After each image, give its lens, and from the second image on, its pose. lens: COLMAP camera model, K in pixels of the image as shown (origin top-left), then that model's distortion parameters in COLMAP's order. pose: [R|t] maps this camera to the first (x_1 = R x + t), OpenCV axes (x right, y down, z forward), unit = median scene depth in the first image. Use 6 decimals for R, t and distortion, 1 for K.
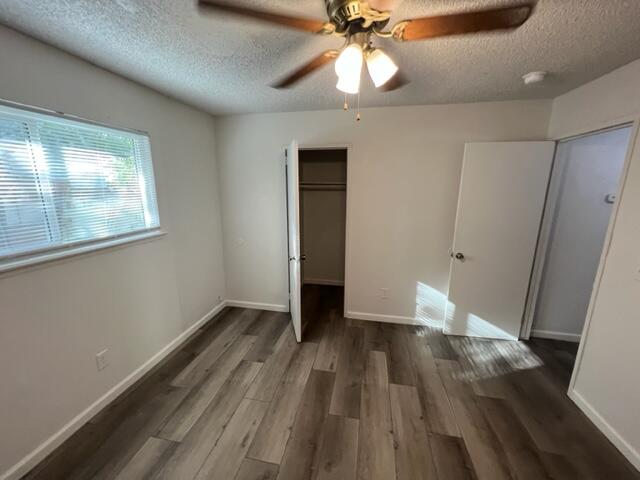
lens RADIAL K [[256.6, 0, 318.3], [0, 256.6, 243.2], [0, 0, 1]] dist [0.001132, 0.000722]
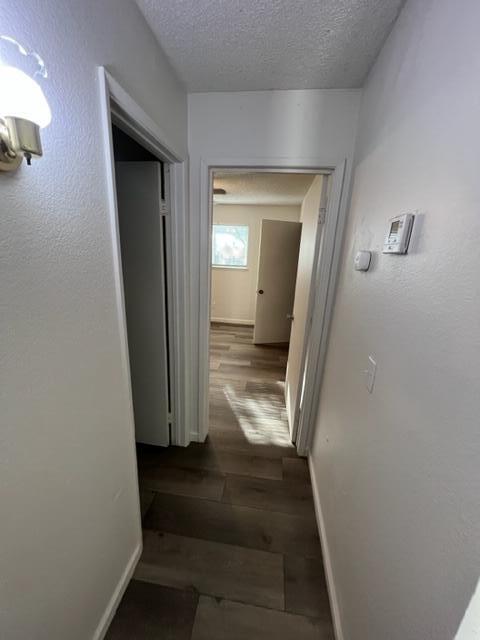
lens RADIAL K [[256.5, 0, 240.0], [0, 256.5, 318.6], [0, 0, 1]] dist [0.010107, -0.000419]
pose [[0.066301, 0.257814, -0.963917, 1.815854], [-0.269035, 0.934884, 0.231544, -0.147281], [0.960846, 0.243975, 0.131345, 0.825862]]
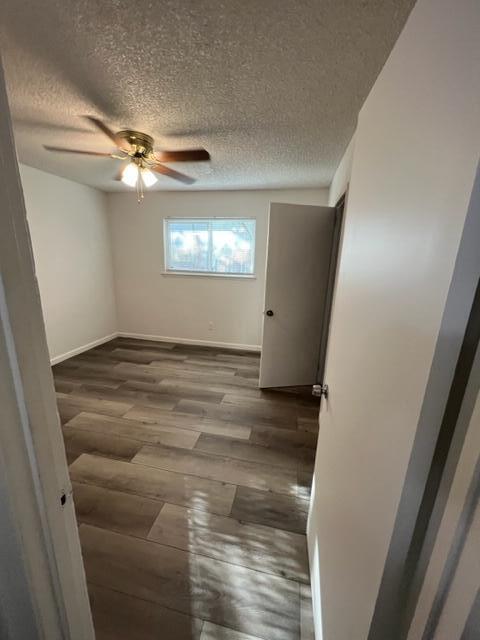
lens RADIAL K [[256.6, 0, 239.5], [0, 256.6, 319.4], [0, 0, 1]] dist [0.001132, 0.000722]
pose [[-0.012130, 0.238495, -0.971068, 1.166230], [-0.253733, 0.938619, 0.233695, -0.162336], [0.967198, 0.249227, 0.049128, 0.979305]]
